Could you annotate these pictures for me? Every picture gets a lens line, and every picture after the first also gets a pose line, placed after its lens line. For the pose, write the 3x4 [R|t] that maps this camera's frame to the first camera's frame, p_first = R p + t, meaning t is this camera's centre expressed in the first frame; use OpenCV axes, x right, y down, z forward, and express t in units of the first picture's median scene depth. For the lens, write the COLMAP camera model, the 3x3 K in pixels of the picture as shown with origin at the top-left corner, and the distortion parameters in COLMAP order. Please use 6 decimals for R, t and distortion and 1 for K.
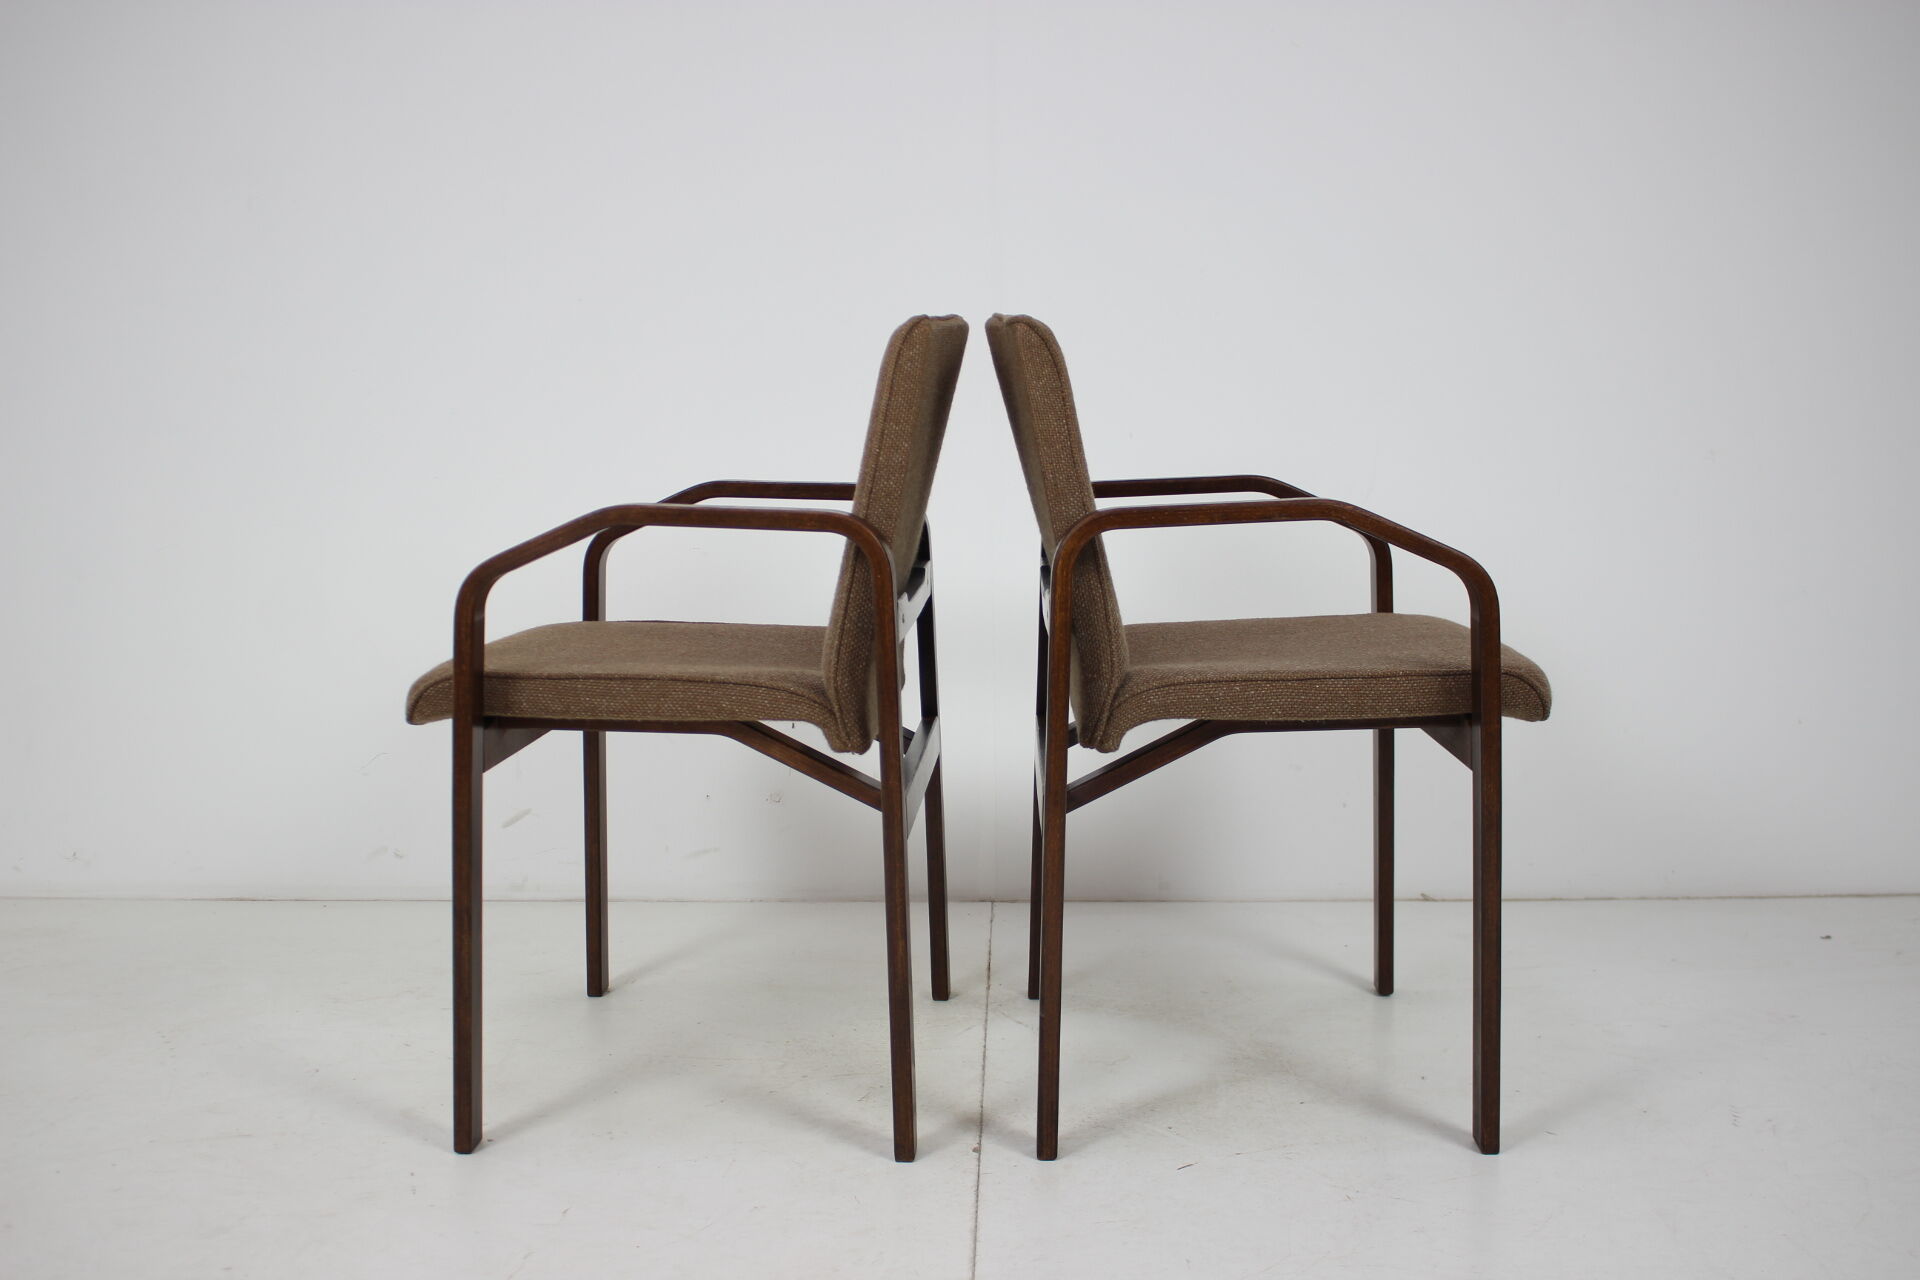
lens RADIAL K [[2175.3, 0, 951.8], [0, 2175.3, 652.1], [0, 0, 1]] dist [-0.113808, 0.154031]
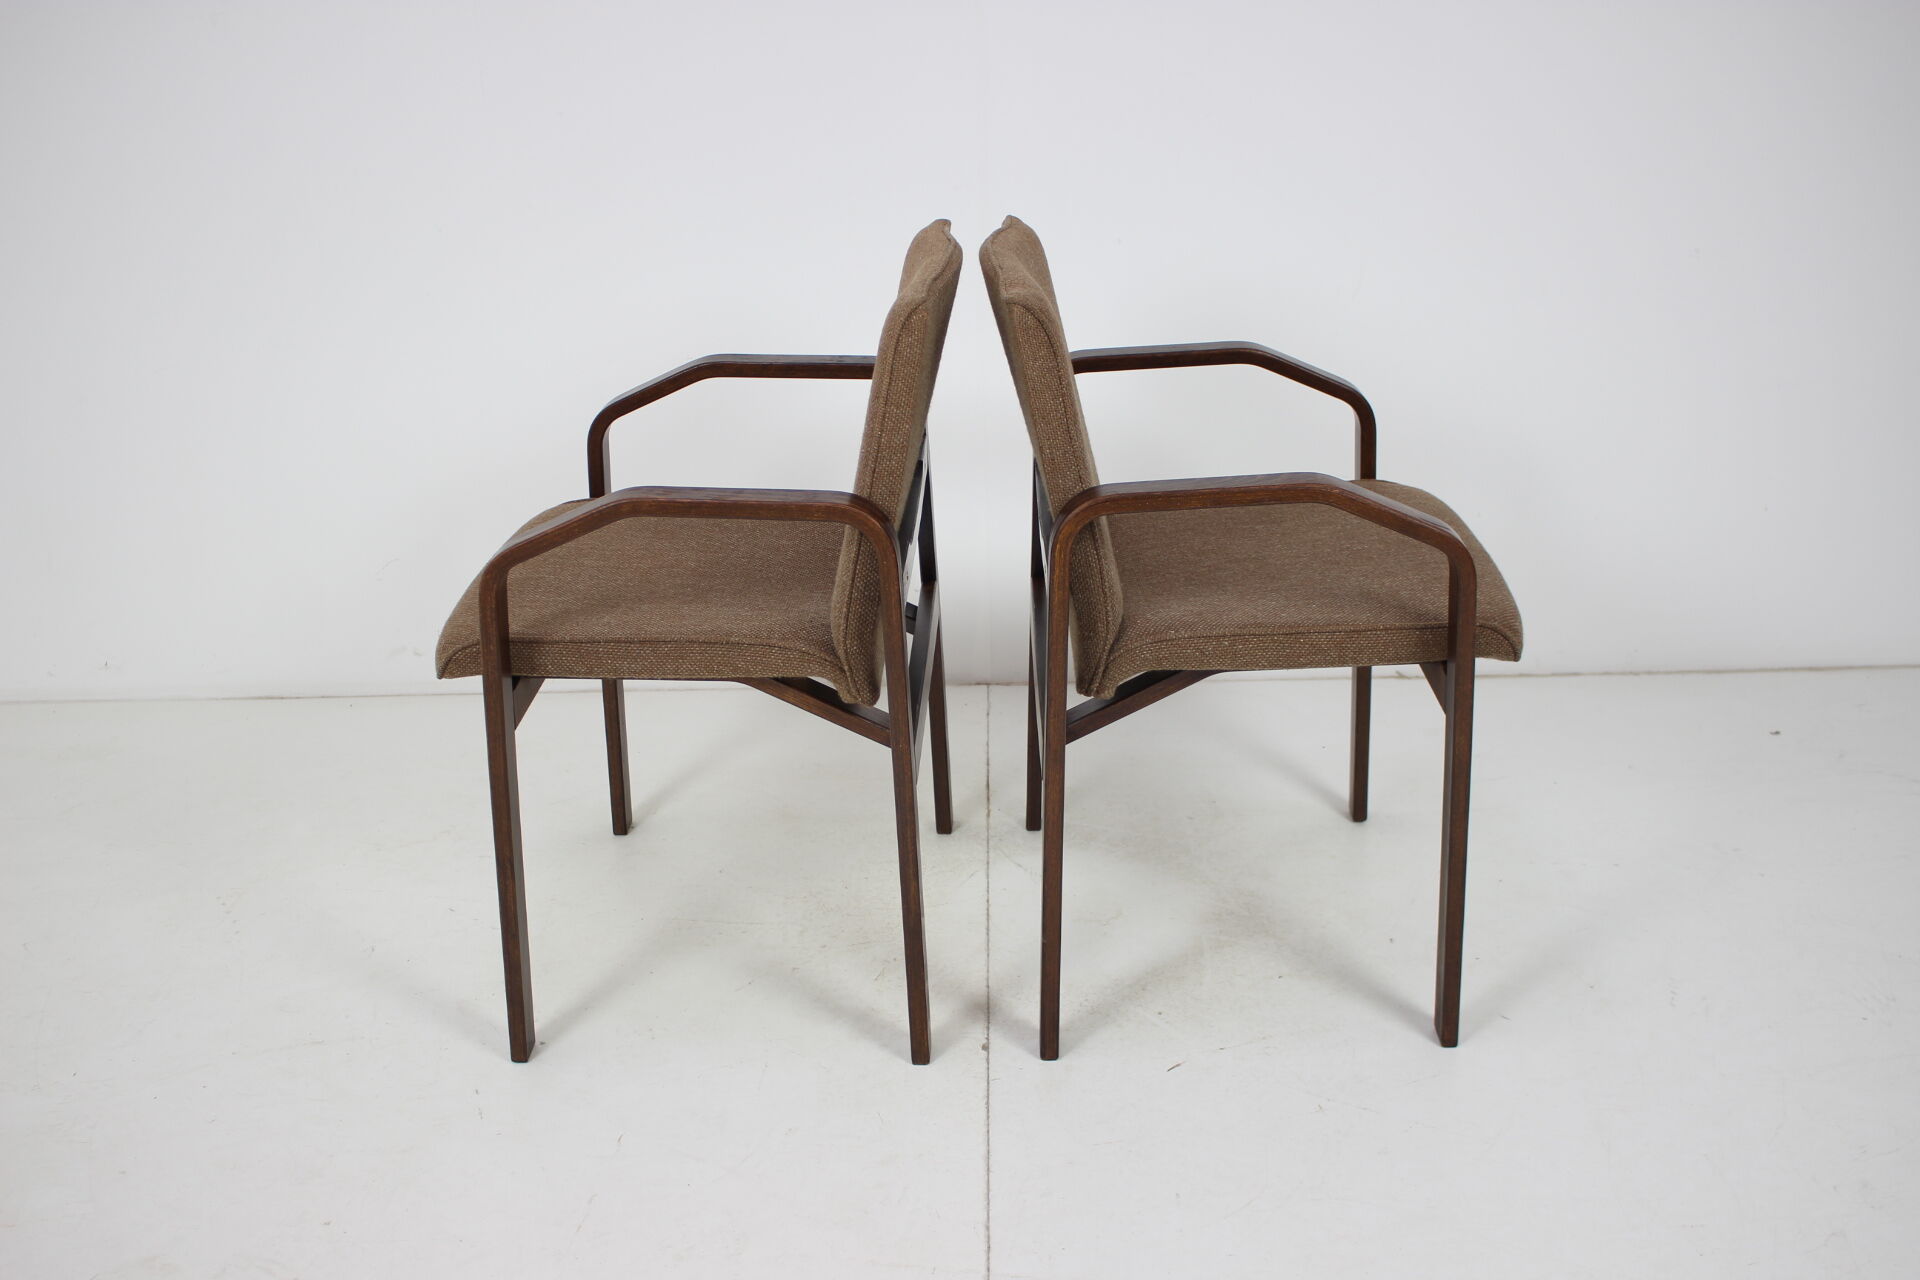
lens RADIAL K [[2175.3, 0, 951.8], [0, 2175.3, 652.1], [0, 0, 1]] dist [-0.113808, 0.154031]
pose [[0.999740, -0.021427, 0.007739, -0.009504], [0.018827, 0.968350, 0.248884, -0.232705], [-0.012826, -0.248673, 0.968503, -0.020238]]
